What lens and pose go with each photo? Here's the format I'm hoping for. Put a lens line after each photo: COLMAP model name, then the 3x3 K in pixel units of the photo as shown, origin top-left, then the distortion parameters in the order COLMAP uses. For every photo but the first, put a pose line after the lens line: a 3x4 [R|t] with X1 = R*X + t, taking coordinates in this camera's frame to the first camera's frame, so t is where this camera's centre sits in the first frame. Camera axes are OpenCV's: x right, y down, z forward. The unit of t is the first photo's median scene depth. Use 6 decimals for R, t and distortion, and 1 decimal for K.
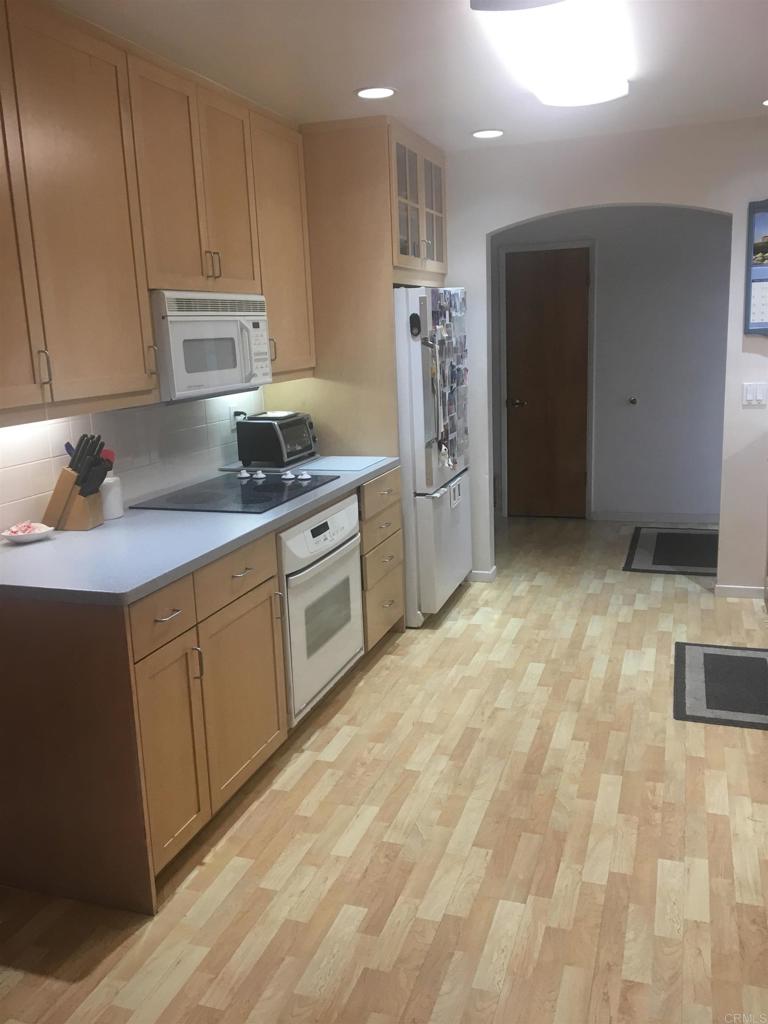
lens RADIAL K [[861.0, 0, 384.0], [0, 861.0, 512.0], [0, 0, 1]] dist [0.105599, -0.182954]
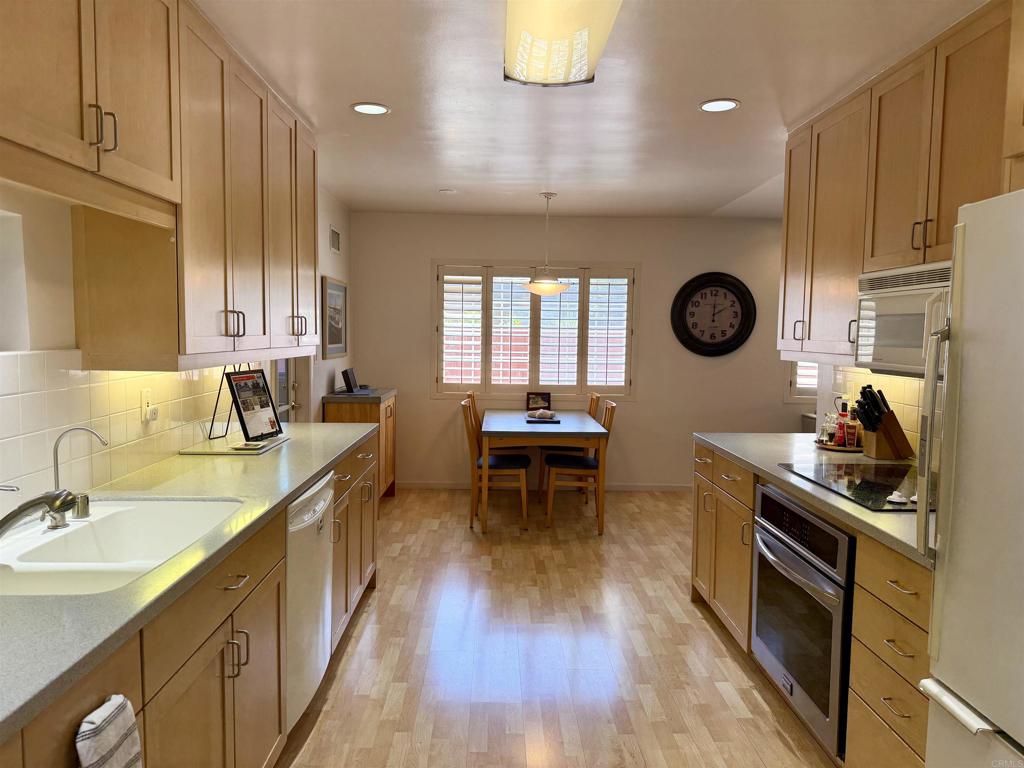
lens RADIAL K [[714.7, 0, 512.0], [0, 714.7, 384.0], [0, 0, 1]] dist [0.144296, -0.272349]
pose [[-0.936992, 0.051670, -0.345509, 0.444964], [-0.050473, 0.958604, 0.280235, -0.304929], [0.345685, 0.280016, -0.895596, 1.472106]]
